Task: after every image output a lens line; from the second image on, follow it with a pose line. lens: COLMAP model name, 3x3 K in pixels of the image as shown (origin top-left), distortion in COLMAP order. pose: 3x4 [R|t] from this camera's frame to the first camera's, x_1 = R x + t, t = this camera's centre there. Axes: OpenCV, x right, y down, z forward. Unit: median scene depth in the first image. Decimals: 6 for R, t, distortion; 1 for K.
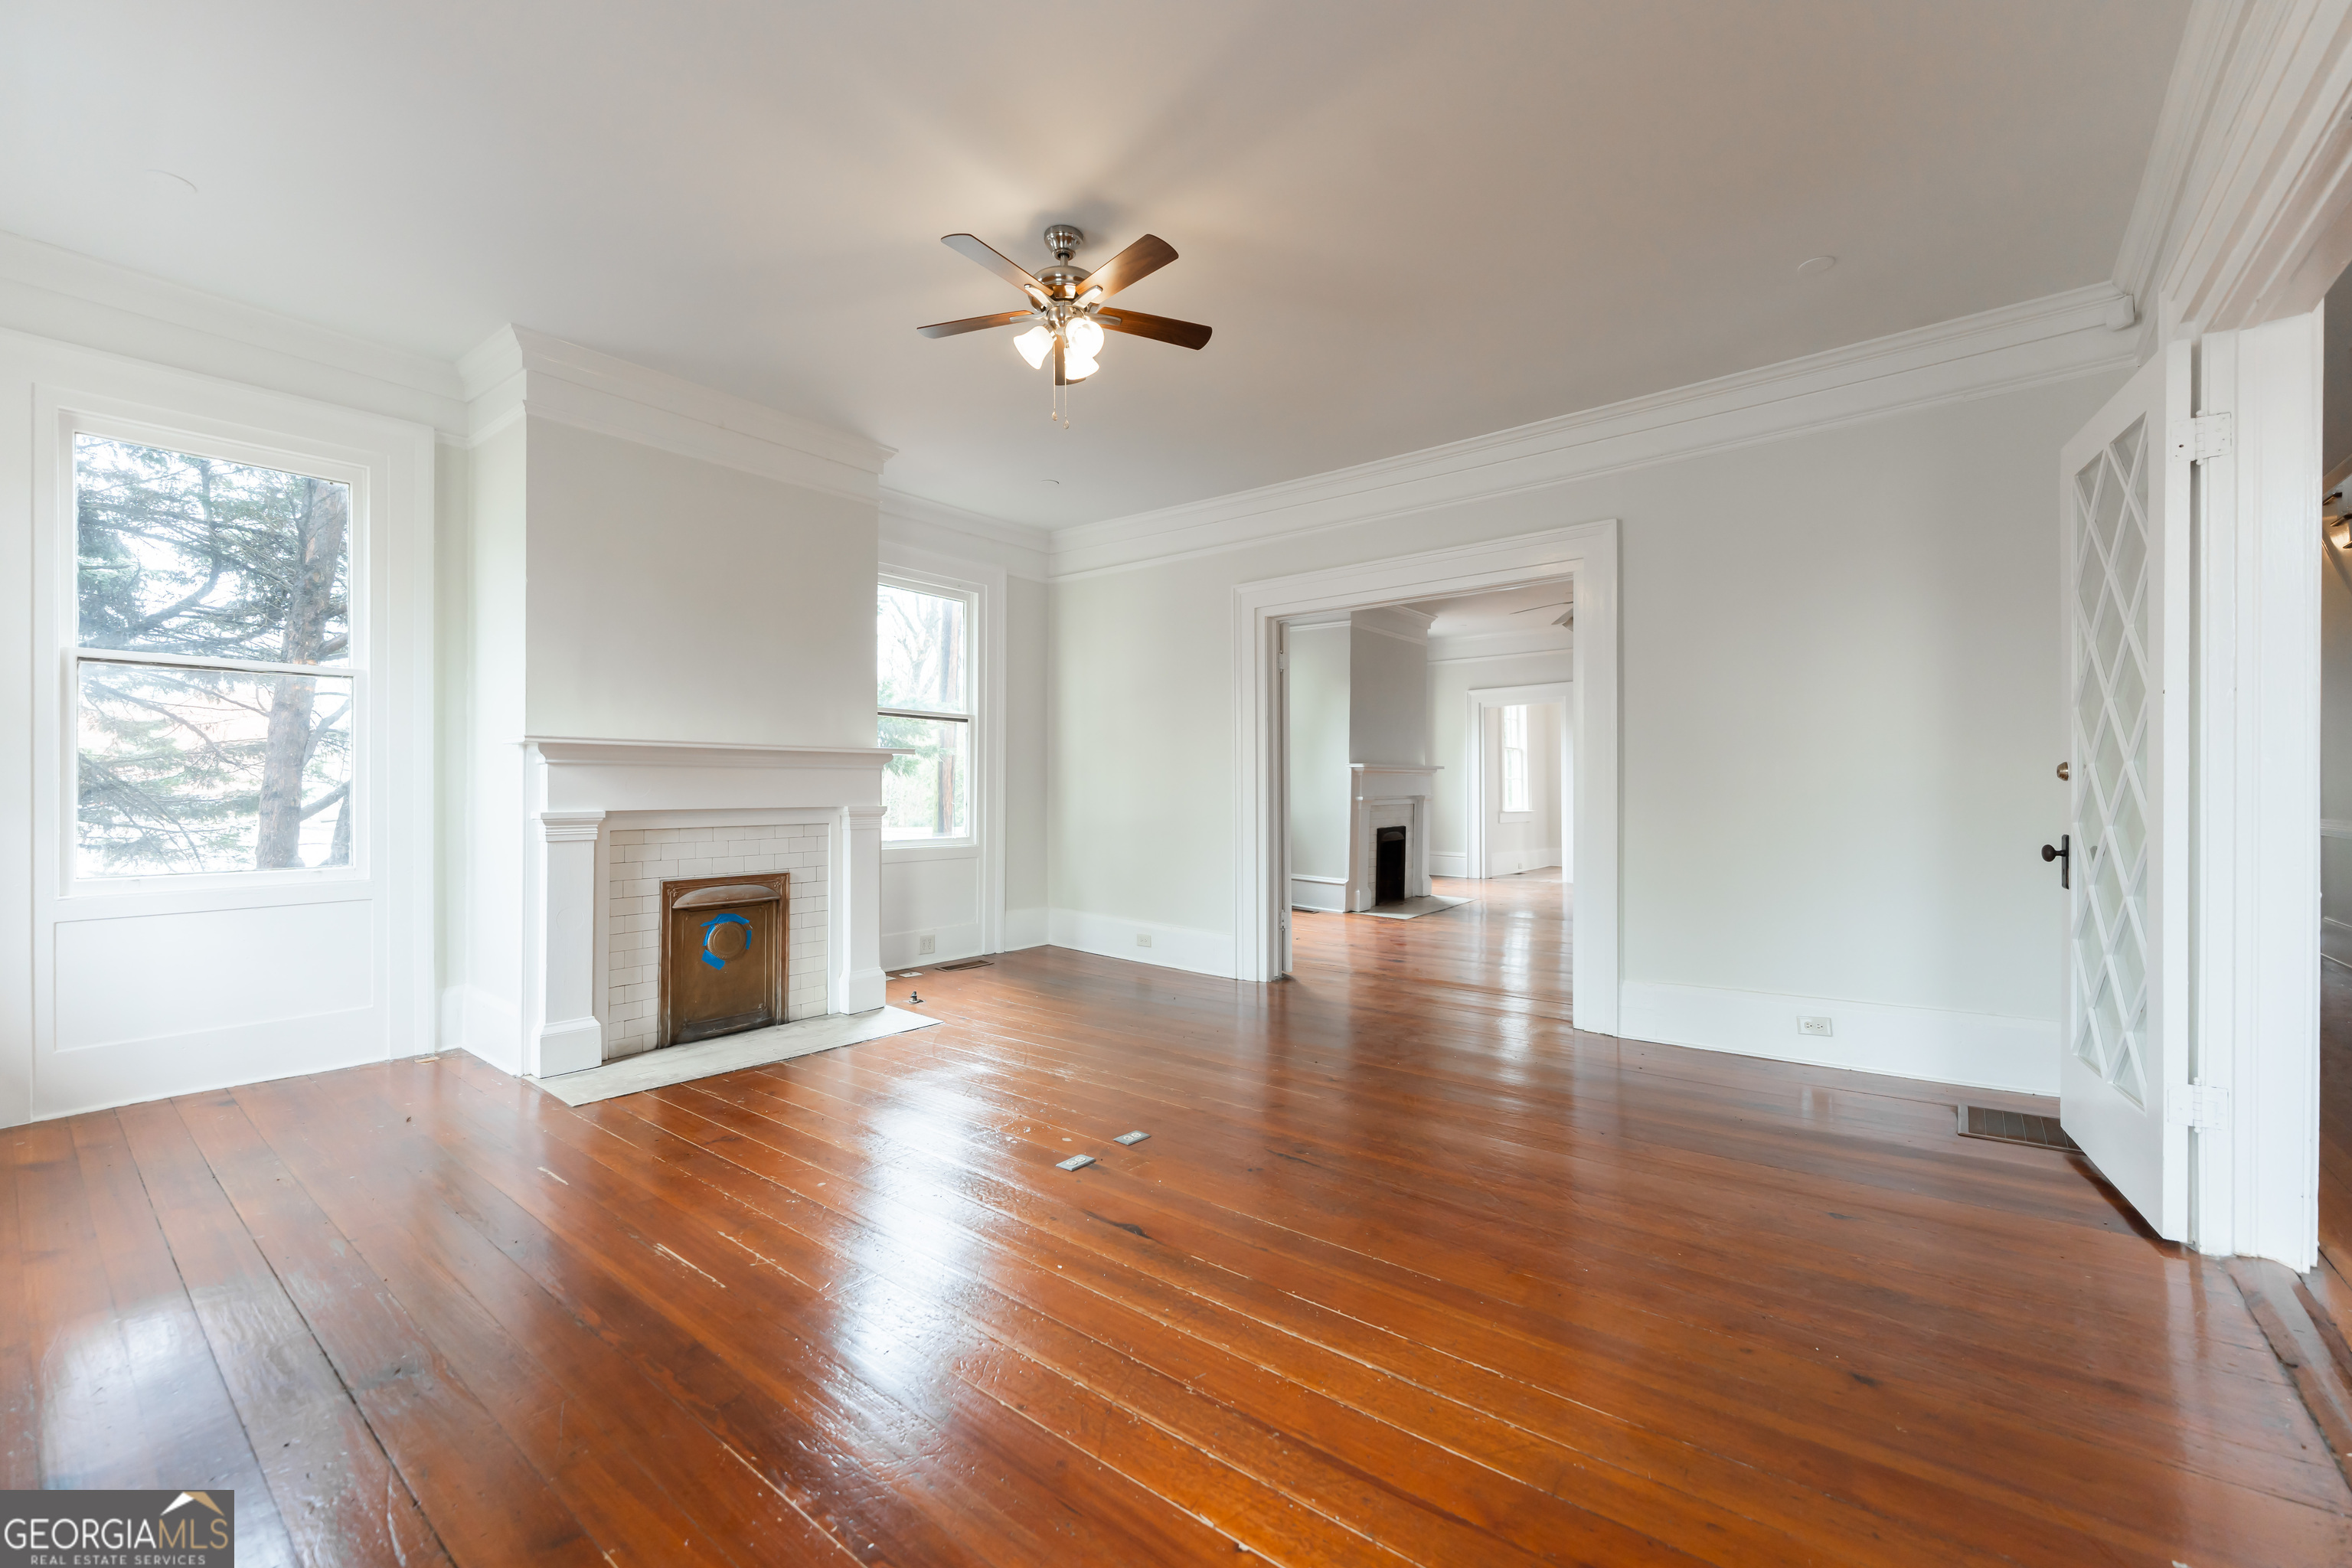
lens RADIAL K [[970.5, 0, 1177.5], [0, 970.5, 780.6], [0, 0, 1]] dist [-0.000710, -0.000189]
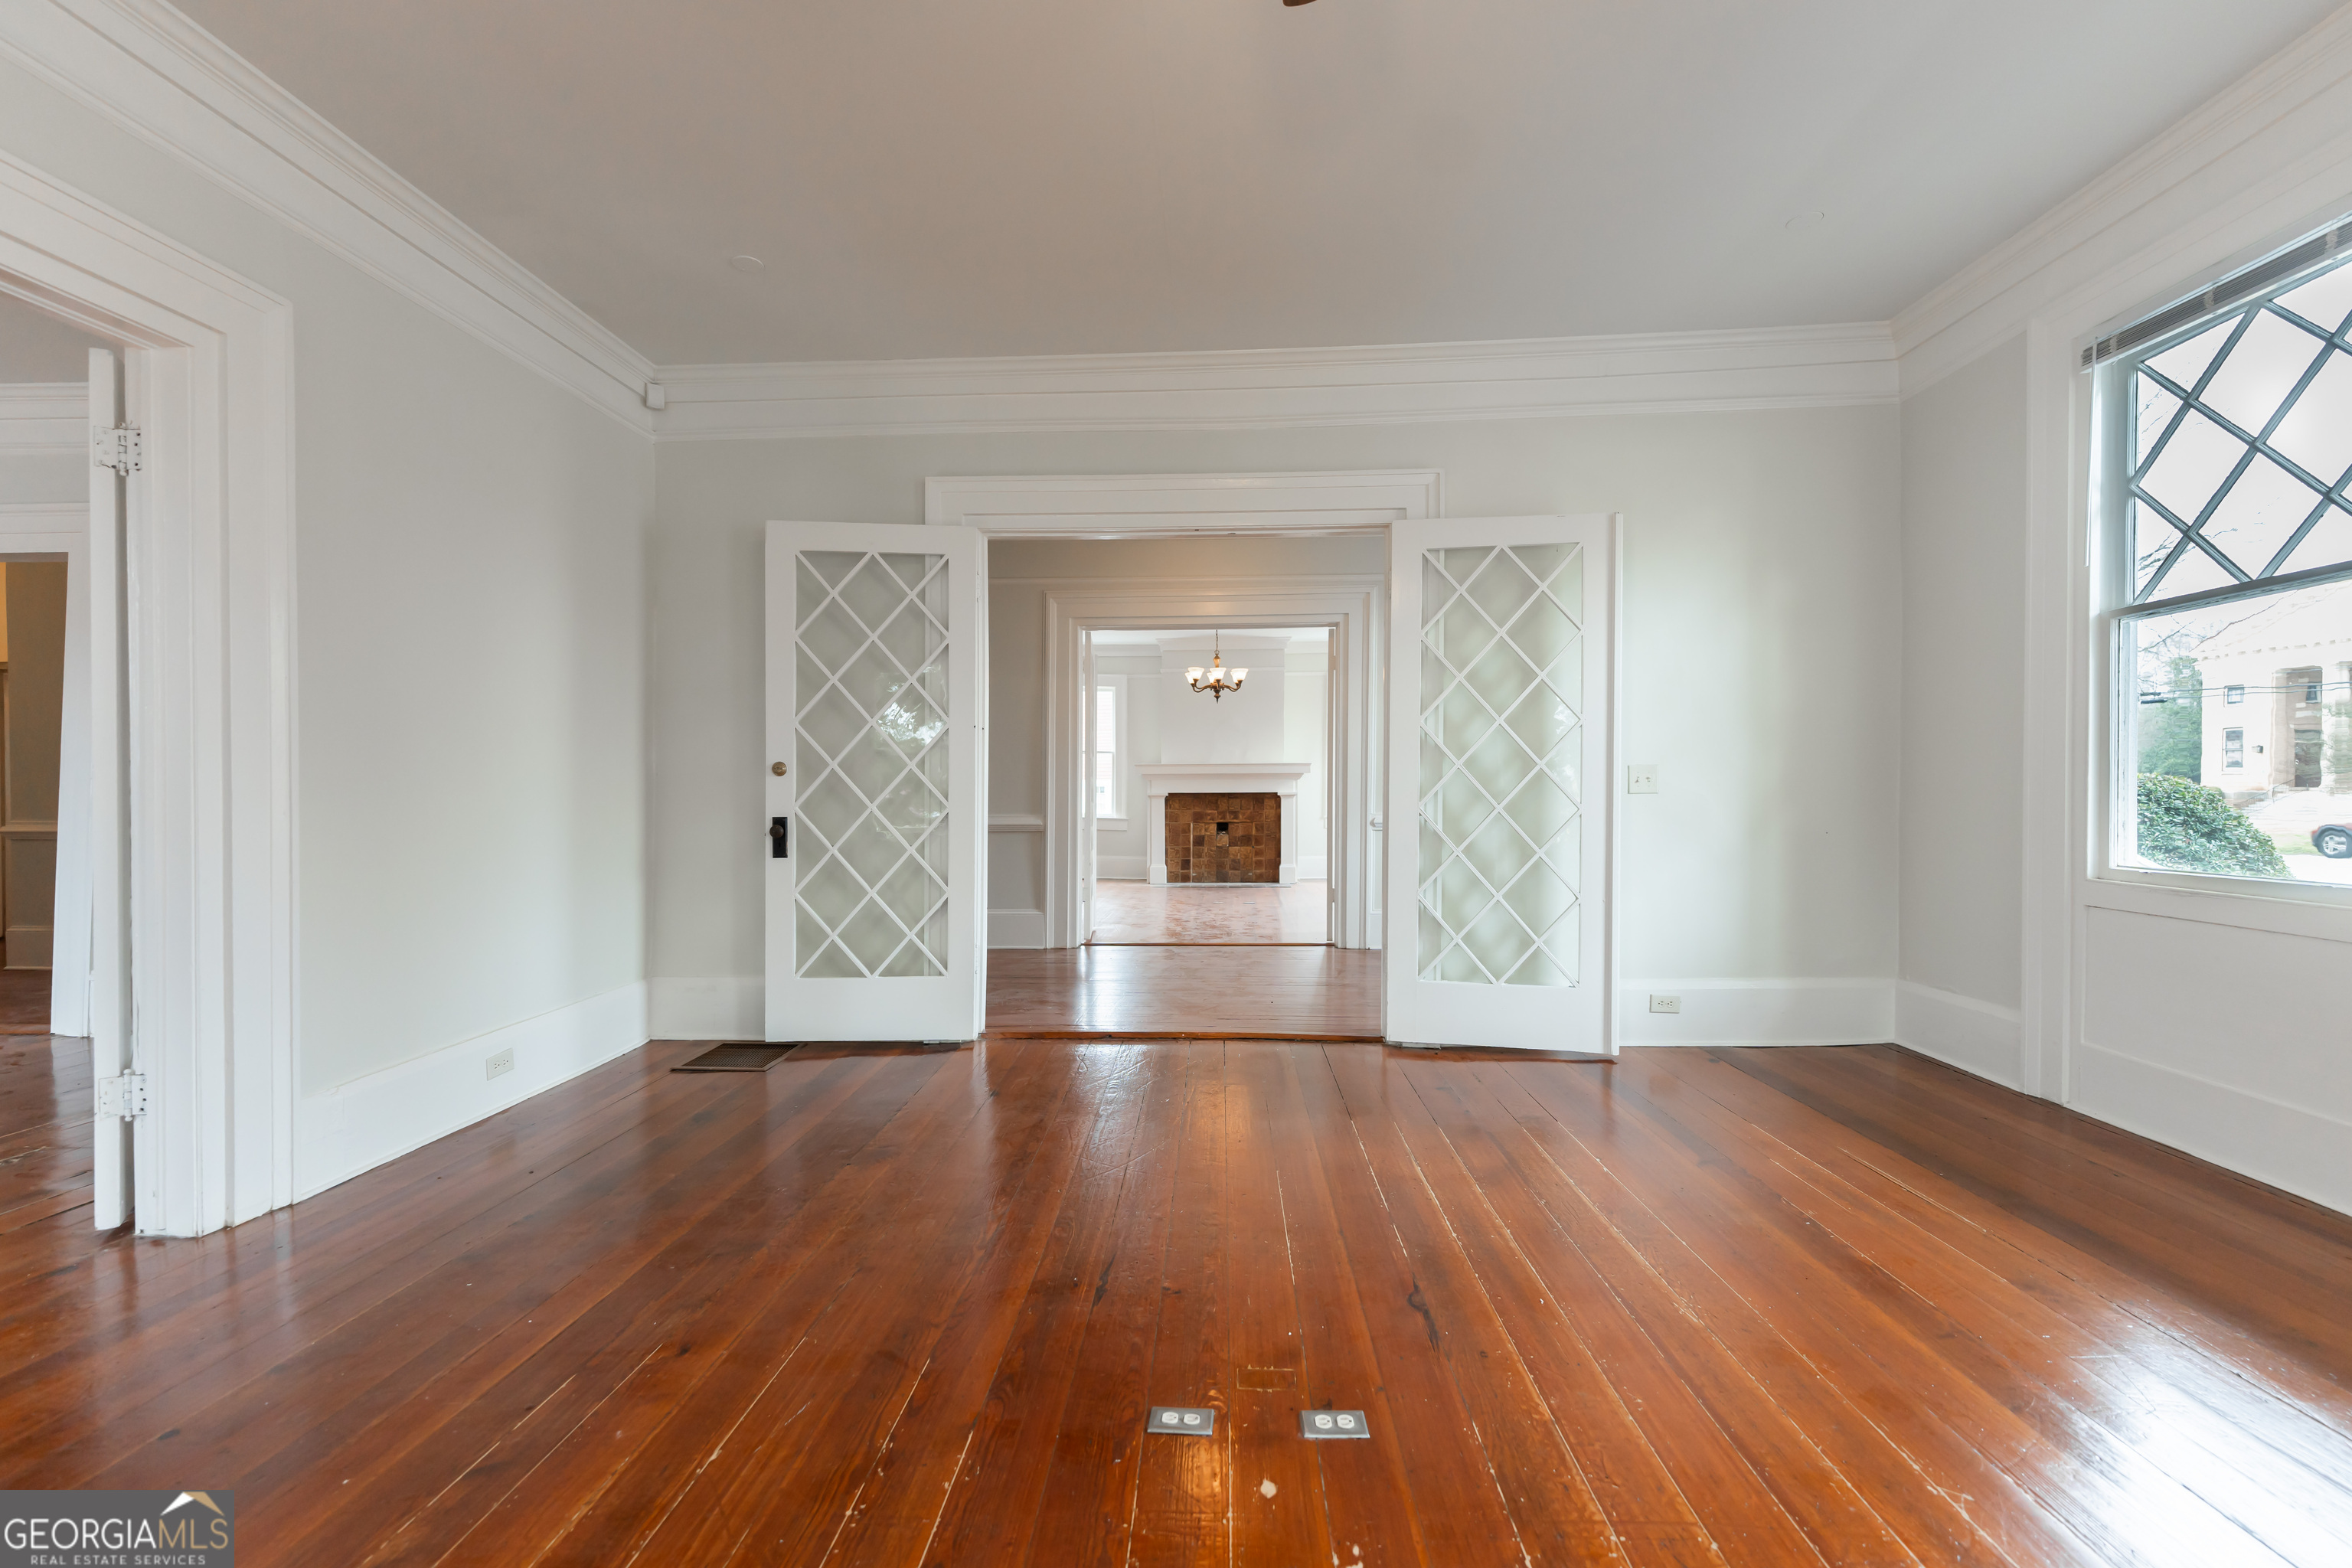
lens RADIAL K [[970.5, 0, 1184.2], [0, 970.5, 792.8], [0, 0, 1]] dist [-0.000710, -0.000189]
pose [[-0.581391, -0.003143, 0.813618, -0.494092], [0.001240, 0.999988, 0.004748, 0.020997], [-0.813623, 0.003769, -0.581380, 1.345749]]
